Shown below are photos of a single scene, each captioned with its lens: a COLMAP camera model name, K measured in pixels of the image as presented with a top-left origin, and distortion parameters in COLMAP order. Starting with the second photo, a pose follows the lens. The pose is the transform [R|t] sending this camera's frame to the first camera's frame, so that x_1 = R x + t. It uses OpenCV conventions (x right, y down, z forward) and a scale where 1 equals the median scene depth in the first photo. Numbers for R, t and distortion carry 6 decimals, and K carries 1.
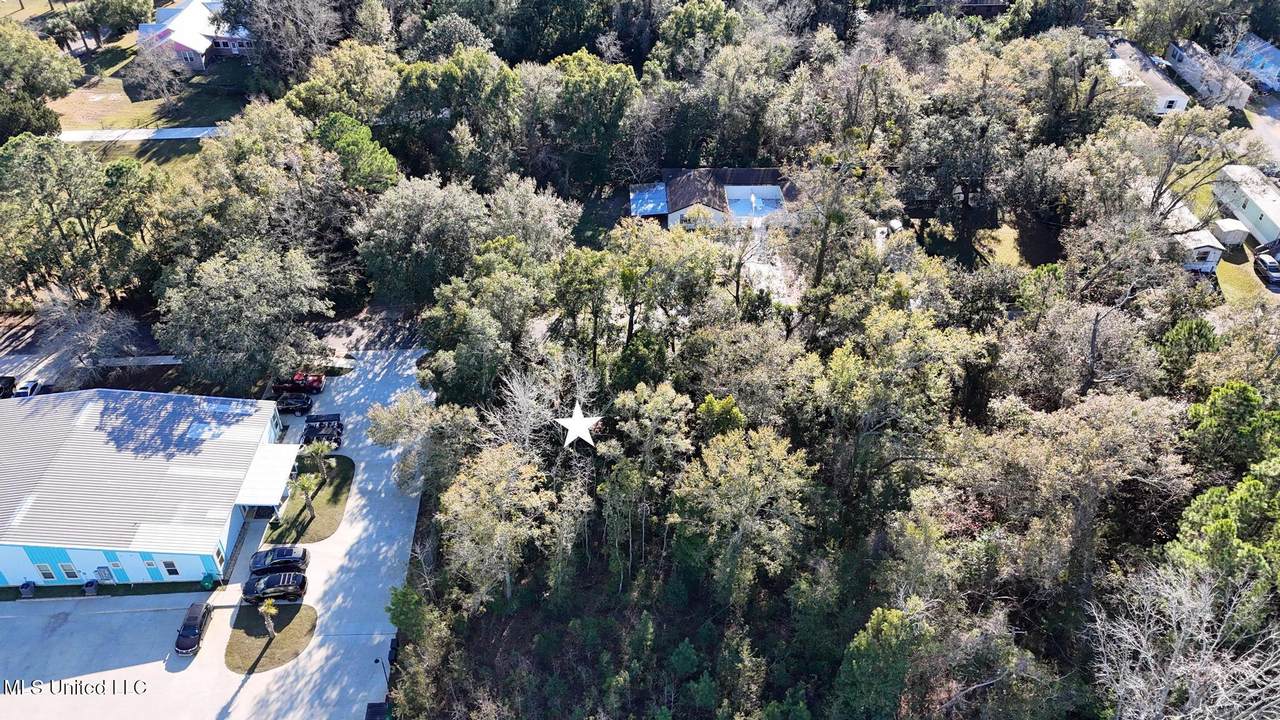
lens RADIAL K [[895.0, 0, 640.0], [0, 895.0, 360.0], [0, 0, 1]] dist [0.012190, -0.002832]
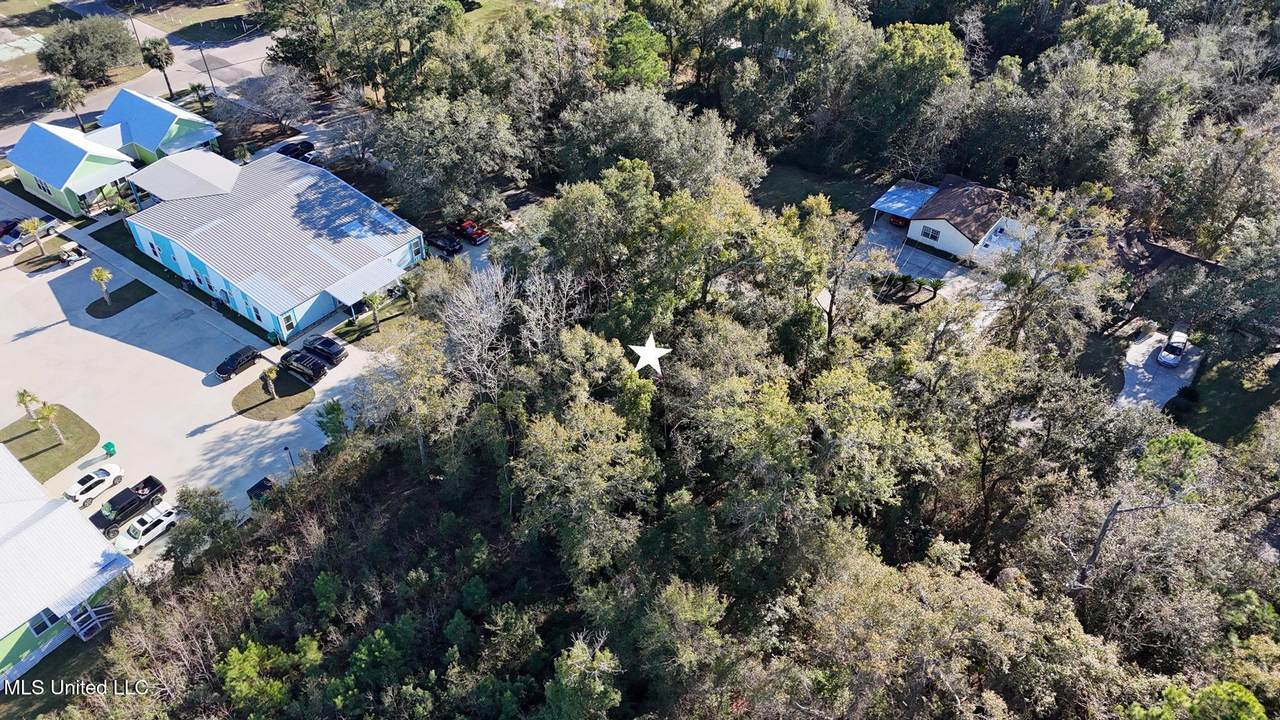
lens RADIAL K [[895.0, 0, 640.0], [0, 895.0, 360.0], [0, 0, 1]] dist [0.012190, -0.002832]
pose [[0.780174, 0.420326, -0.463308, 0.430638], [-0.402089, 0.904312, 0.143332, -0.086846], [0.479221, 0.074467, 0.874530, 0.172791]]
